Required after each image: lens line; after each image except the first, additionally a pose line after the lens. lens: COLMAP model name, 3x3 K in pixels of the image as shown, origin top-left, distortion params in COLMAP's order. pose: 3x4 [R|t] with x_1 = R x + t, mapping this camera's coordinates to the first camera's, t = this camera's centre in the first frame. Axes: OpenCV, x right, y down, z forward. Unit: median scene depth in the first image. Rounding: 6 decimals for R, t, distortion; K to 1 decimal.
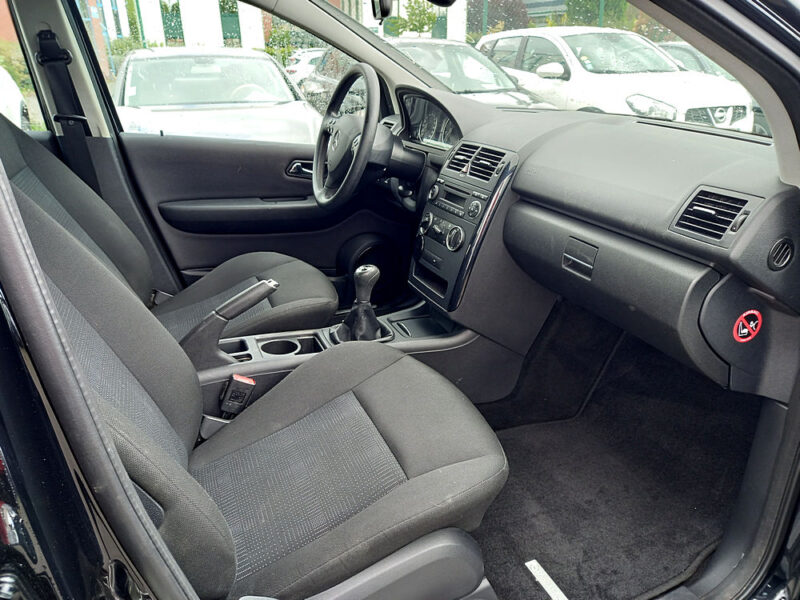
lens RADIAL K [[580.0, 0, 401.0], [0, 580.0, 299.7], [0, 0, 1]] dist [0.075047, -0.072428]
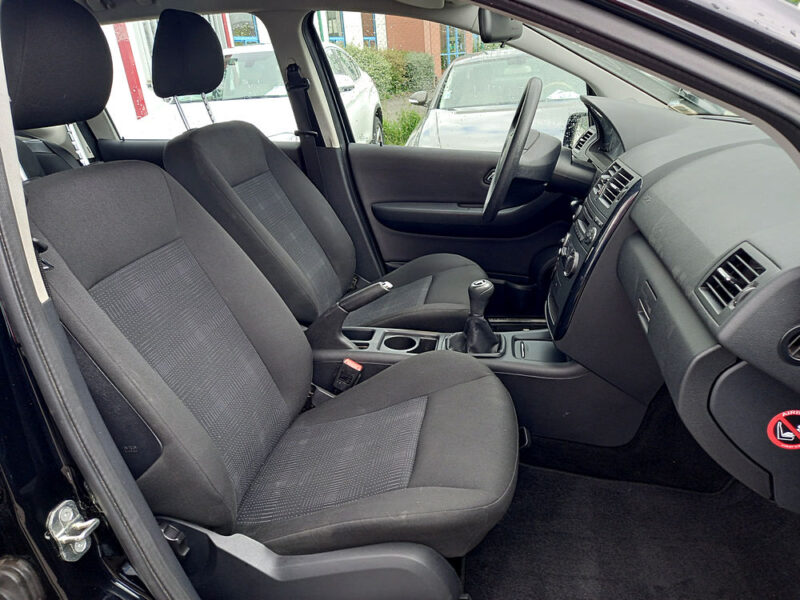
lens RADIAL K [[577.7, 0, 409.8], [0, 577.7, 301.0], [0, 0, 1]] dist [0.089339, -0.082884]
pose [[0.850109, 0.150356, -0.504685, 0.350255], [-0.141746, 0.988336, 0.055682, -0.061262], [0.507171, 0.024201, 0.861506, 0.057197]]
